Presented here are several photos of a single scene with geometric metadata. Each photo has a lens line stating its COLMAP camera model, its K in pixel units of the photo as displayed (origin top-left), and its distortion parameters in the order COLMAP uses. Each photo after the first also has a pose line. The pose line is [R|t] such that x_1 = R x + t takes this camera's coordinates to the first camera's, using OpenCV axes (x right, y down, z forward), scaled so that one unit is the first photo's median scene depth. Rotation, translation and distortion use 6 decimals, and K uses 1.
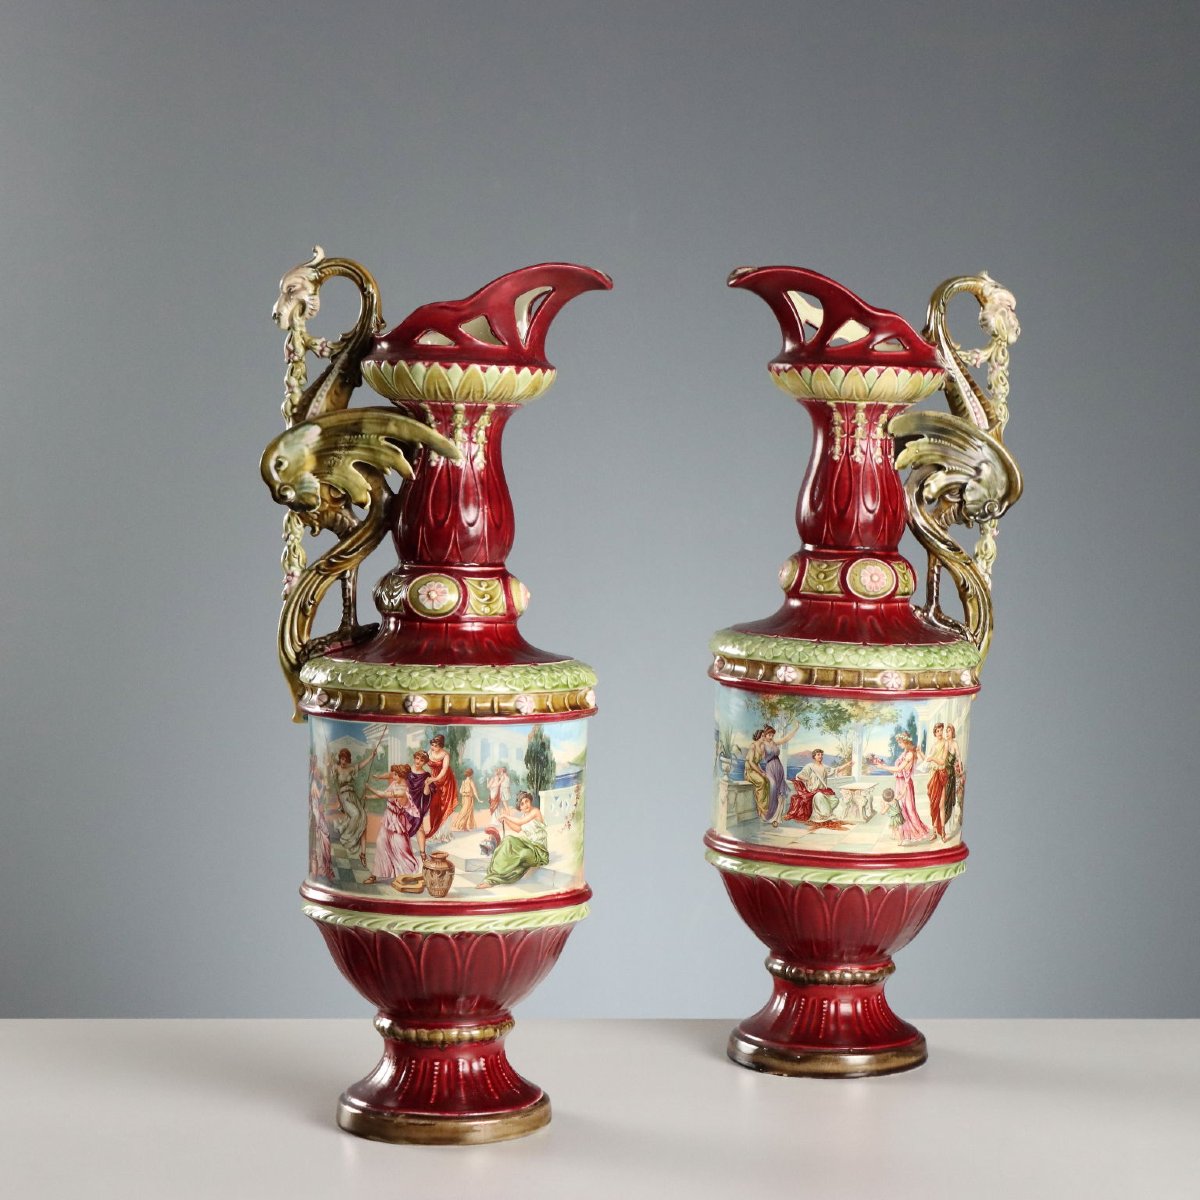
lens RADIAL K [[3479.0, 0, 600.0], [0, 3479.0, 600.0], [0, 0, 1]] dist [-0.009457, -0.049876]
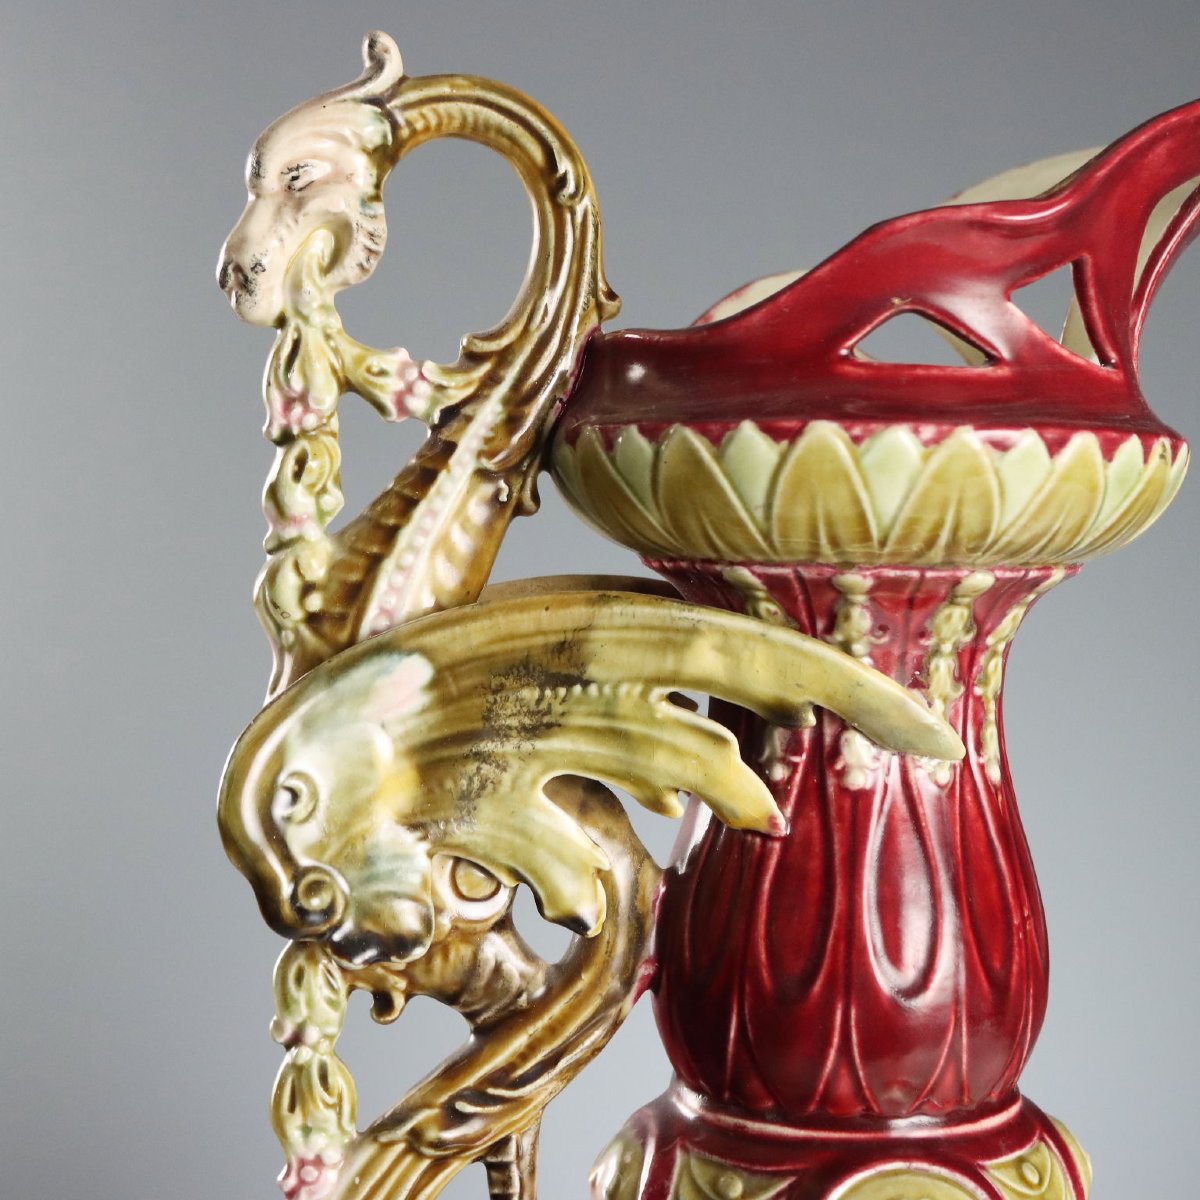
lens RADIAL K [[2153.7, 0, 600.0], [0, 2153.7, 600.0], [0, 0, 1]] dist [-0.023773, -0.021781]
pose [[0.942559, -0.034302, 0.332273, -0.125779], [0.034092, 0.999398, 0.006463, -0.055440], [-0.332295, 0.005236, 0.943161, 0.830624]]
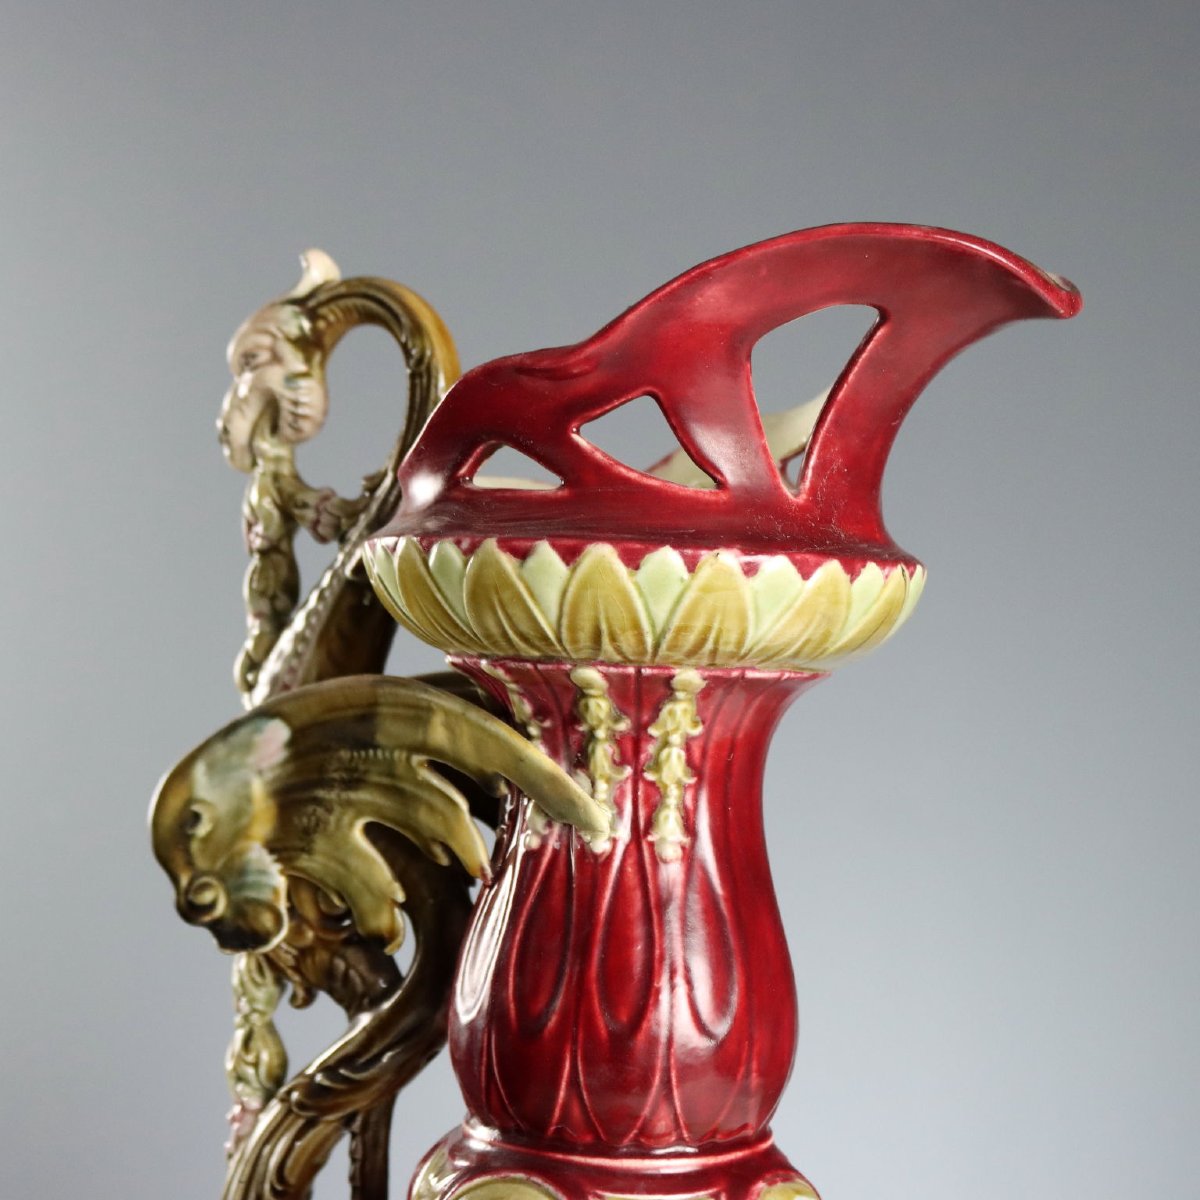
lens RADIAL K [[2153.7, 0, 600.0], [0, 2153.7, 600.0], [0, 0, 1]] dist [-0.023773, -0.021781]
pose [[0.939040, -0.000857, -0.343807, 0.030168], [-0.024268, 0.997337, -0.068771, -0.048027], [0.342951, 0.072922, 0.936519, 0.796145]]
